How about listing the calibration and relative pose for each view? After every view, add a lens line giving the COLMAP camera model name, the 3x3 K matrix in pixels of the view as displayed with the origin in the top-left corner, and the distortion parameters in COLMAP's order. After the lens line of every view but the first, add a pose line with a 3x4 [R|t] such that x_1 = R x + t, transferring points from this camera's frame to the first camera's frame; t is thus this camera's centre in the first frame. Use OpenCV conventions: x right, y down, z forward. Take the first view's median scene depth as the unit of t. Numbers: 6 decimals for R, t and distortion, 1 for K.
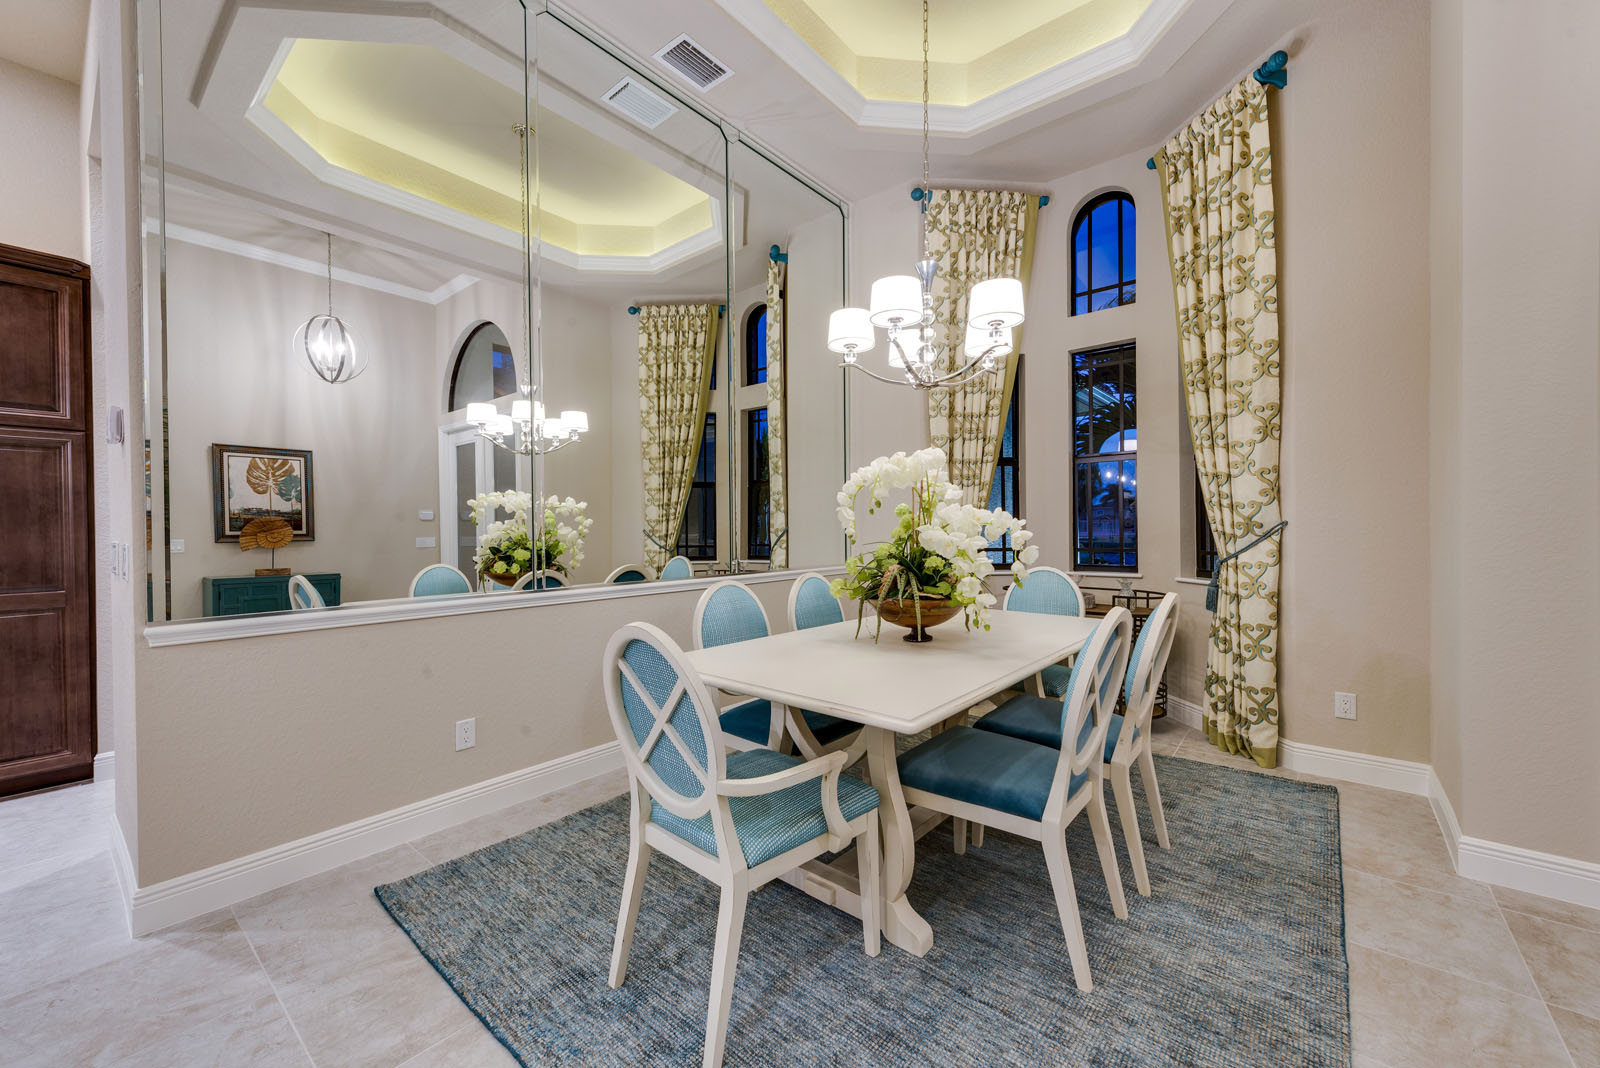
lens RADIAL K [[624.4, 0, 800.0], [0, 624.4, 534.0], [0, 0, 1]] dist [0.001815, 0.000107]
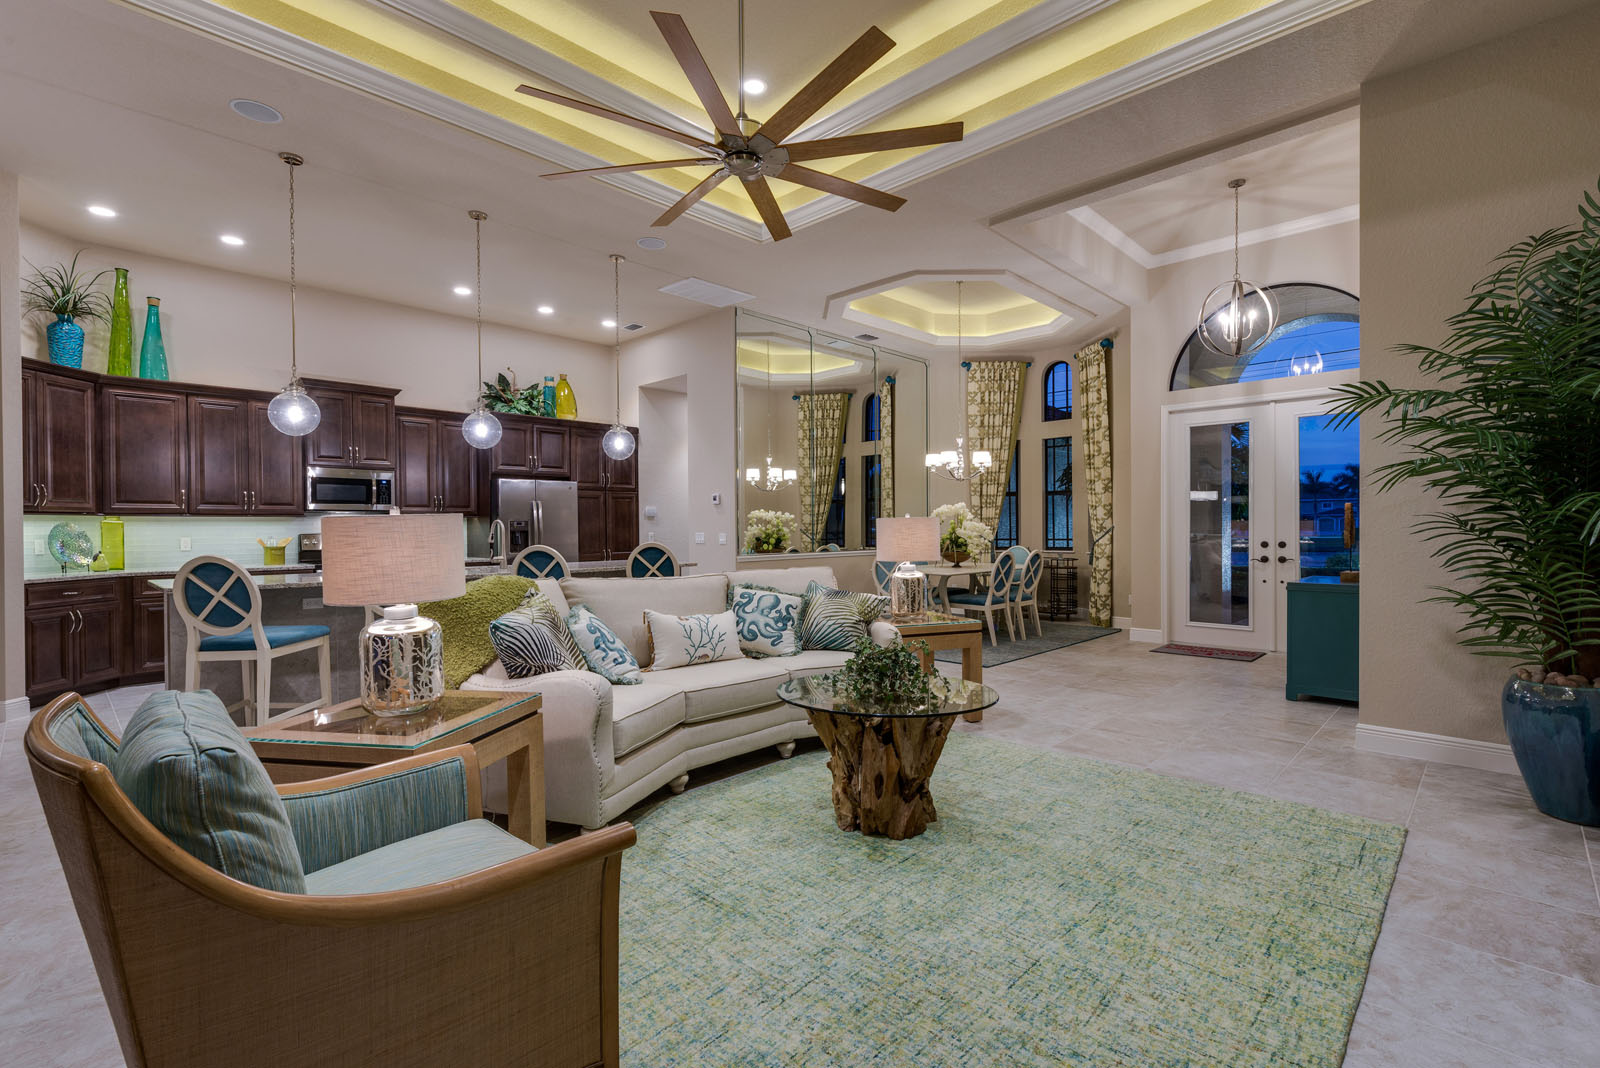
lens RADIAL K [[729.5, 0, 800.0], [0, 729.5, 534.0], [0, 0, 1]] dist [0.000974, 0.000059]
pose [[0.996851, 0.001506, -0.079287, -0.151075], [-0.001323, 0.999996, 0.002354, 0.003571], [0.079290, -0.002241, 0.996849, -1.367234]]
